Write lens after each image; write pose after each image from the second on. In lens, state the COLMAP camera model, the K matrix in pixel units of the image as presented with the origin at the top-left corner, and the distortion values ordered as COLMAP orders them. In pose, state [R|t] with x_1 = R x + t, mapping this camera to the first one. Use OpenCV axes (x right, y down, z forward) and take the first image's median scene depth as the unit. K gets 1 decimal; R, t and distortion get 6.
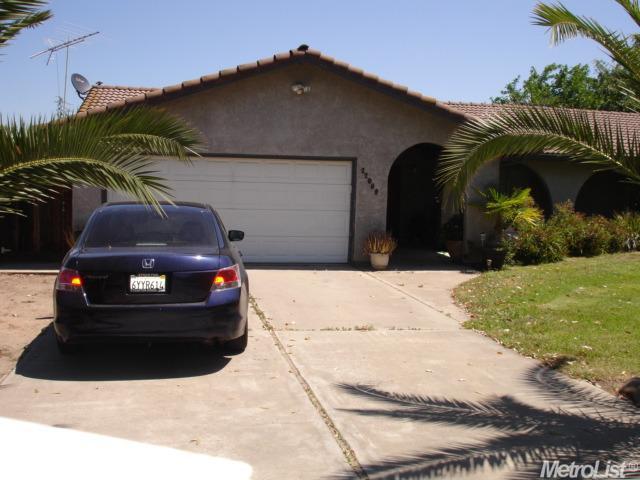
lens RADIAL K [[717.1, 0, 320.0], [0, 717.1, 240.0], [0, 0, 1]] dist [-0.095891, -0.070401]
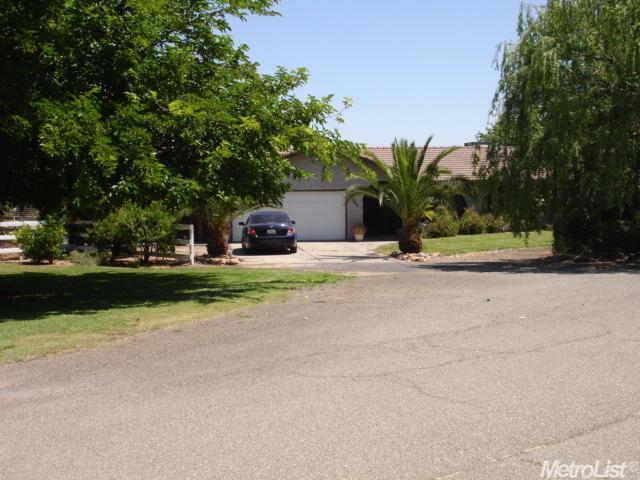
lens RADIAL K [[957.9, 0, 320.0], [0, 957.9, 240.0], [0, 0, 1]] dist [0.000093, -0.000448]
pose [[0.996133, -0.028411, -0.083135, 0.195533], [0.026165, 0.999266, -0.027986, 0.108877], [0.083869, 0.025703, 0.996145, -1.782538]]
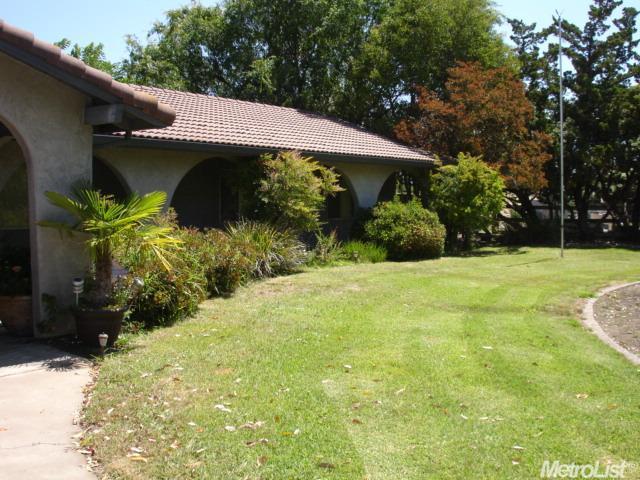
lens RADIAL K [[717.1, 0, 320.0], [0, 717.1, 240.0], [0, 0, 1]] dist [-0.095891, -0.070401]
pose [[0.753651, -0.058211, 0.654692, 0.028222], [0.061873, 0.997931, 0.017503, -0.035201], [-0.654356, 0.027317, 0.755693, 0.491052]]
